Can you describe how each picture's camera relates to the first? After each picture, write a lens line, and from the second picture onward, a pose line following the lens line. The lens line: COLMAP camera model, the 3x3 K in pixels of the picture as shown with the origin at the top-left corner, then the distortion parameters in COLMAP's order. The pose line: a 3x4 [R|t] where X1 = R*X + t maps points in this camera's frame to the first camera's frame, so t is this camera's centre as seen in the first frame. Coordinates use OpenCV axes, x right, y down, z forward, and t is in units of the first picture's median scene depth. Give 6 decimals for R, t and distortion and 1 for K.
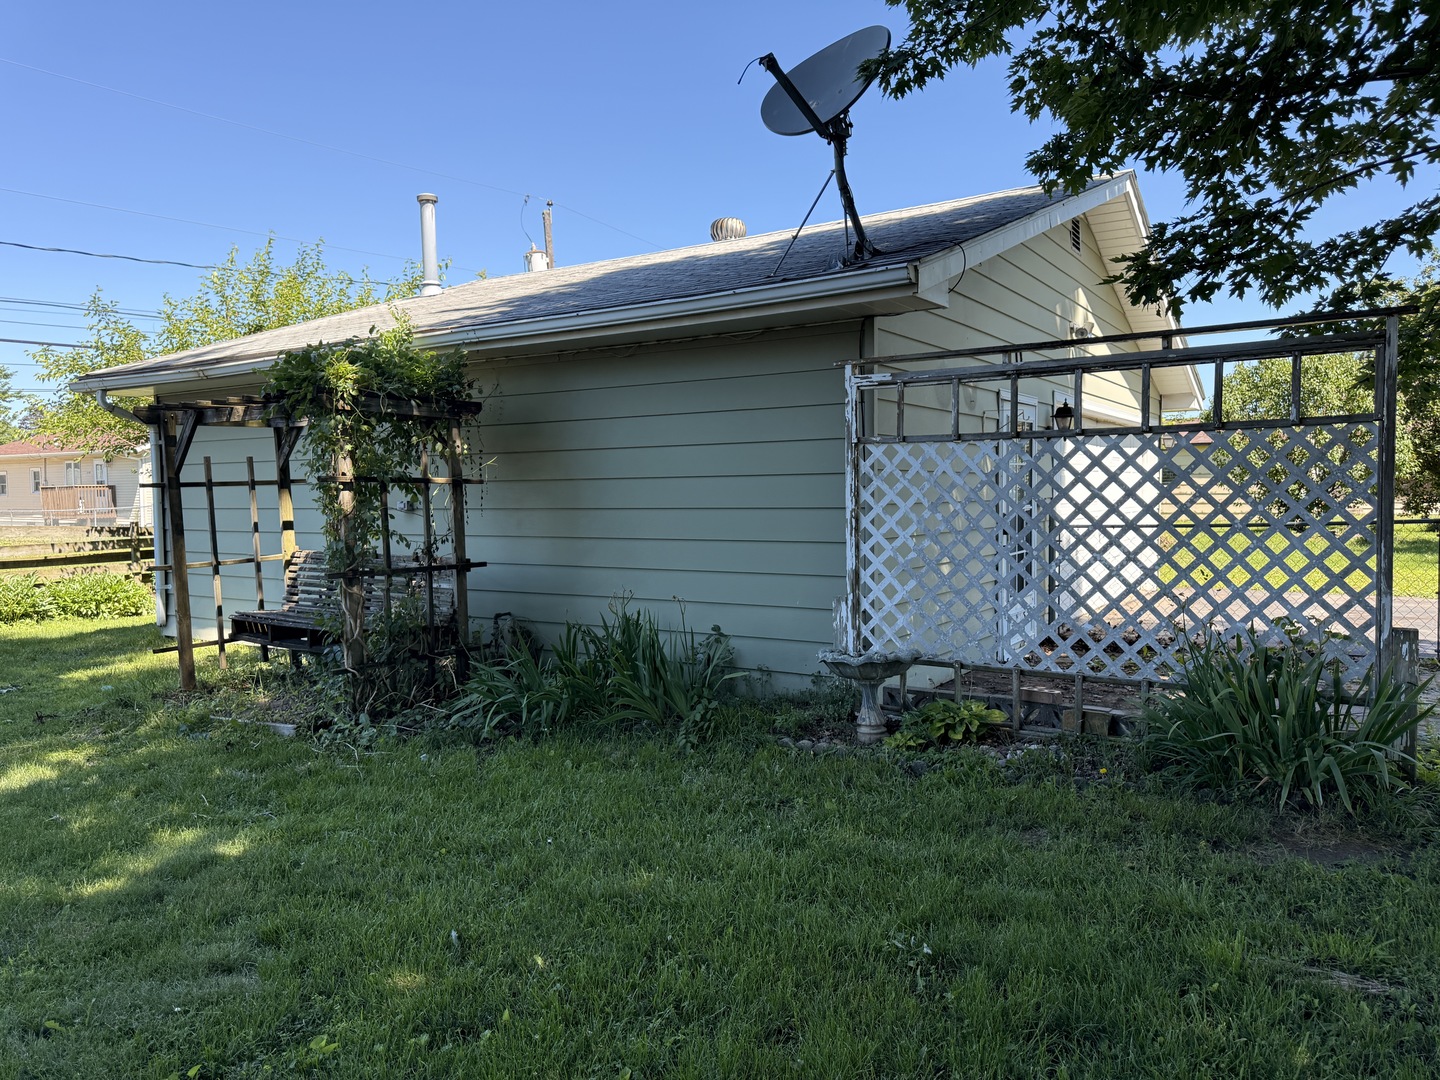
lens RADIAL K [[1020.4, 0, 720.0], [0, 1020.4, 540.0], [0, 0, 1]] dist [0.001082, -0.004630]
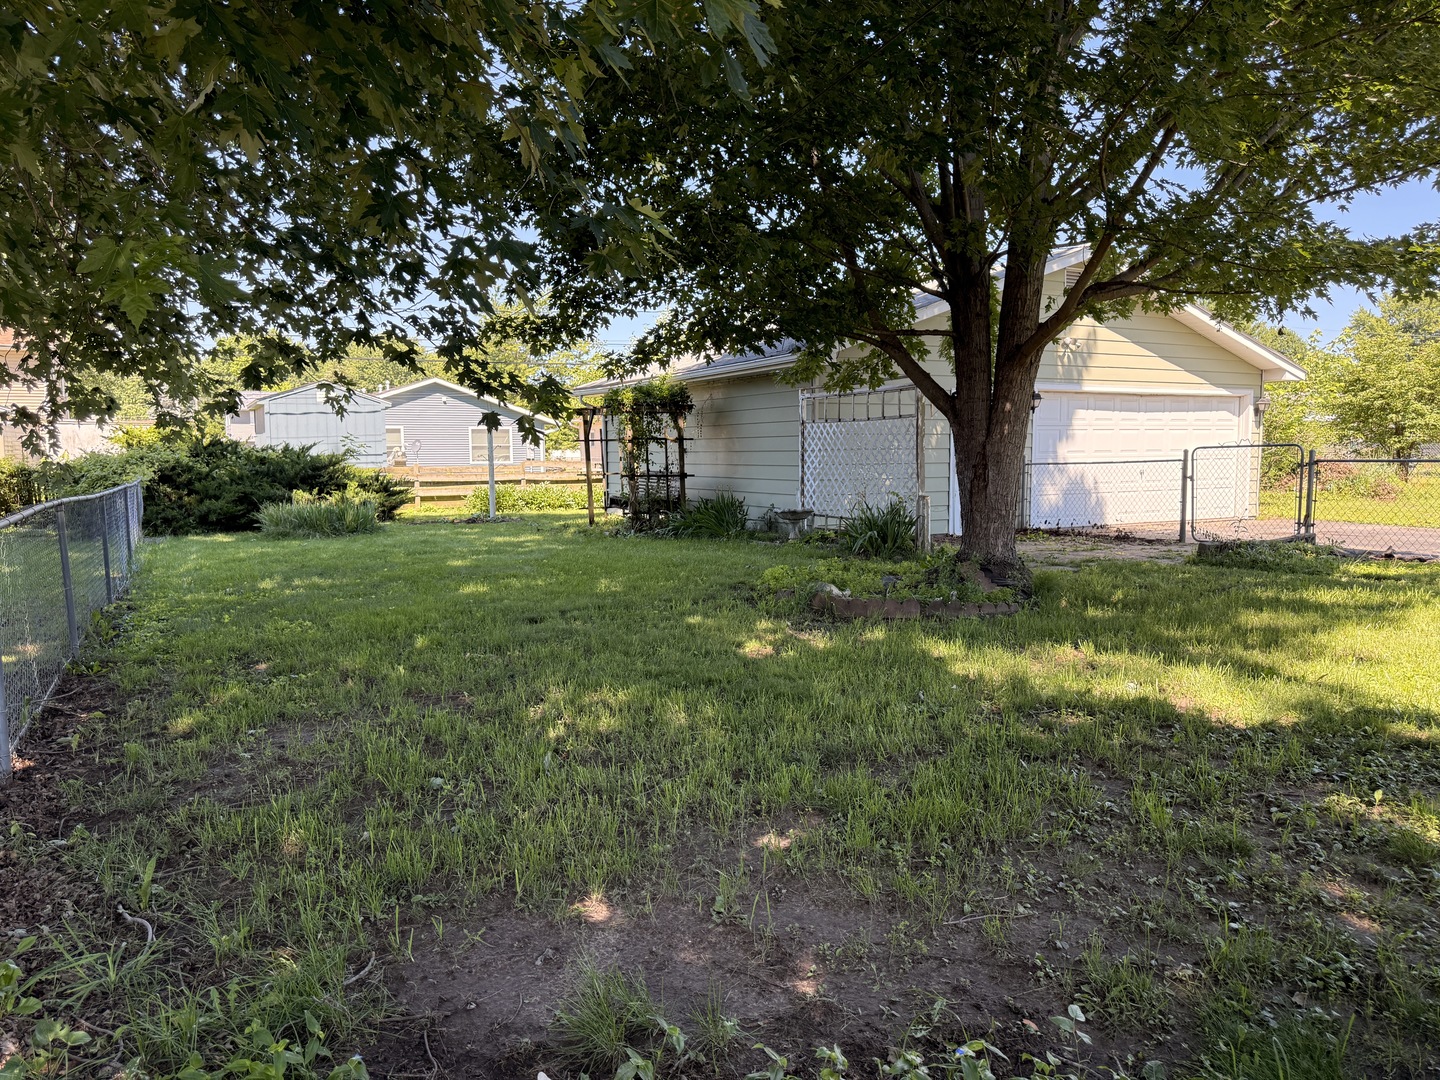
lens RADIAL K [[1020.4, 0, 720.0], [0, 1020.4, 540.0], [0, 0, 1]] dist [0.001082, -0.004630]
pose [[0.865475, 0.050684, -0.498381, 1.066450], [-0.032735, 0.998464, 0.044695, 0.070325], [0.499881, -0.022367, 0.865805, -1.058980]]
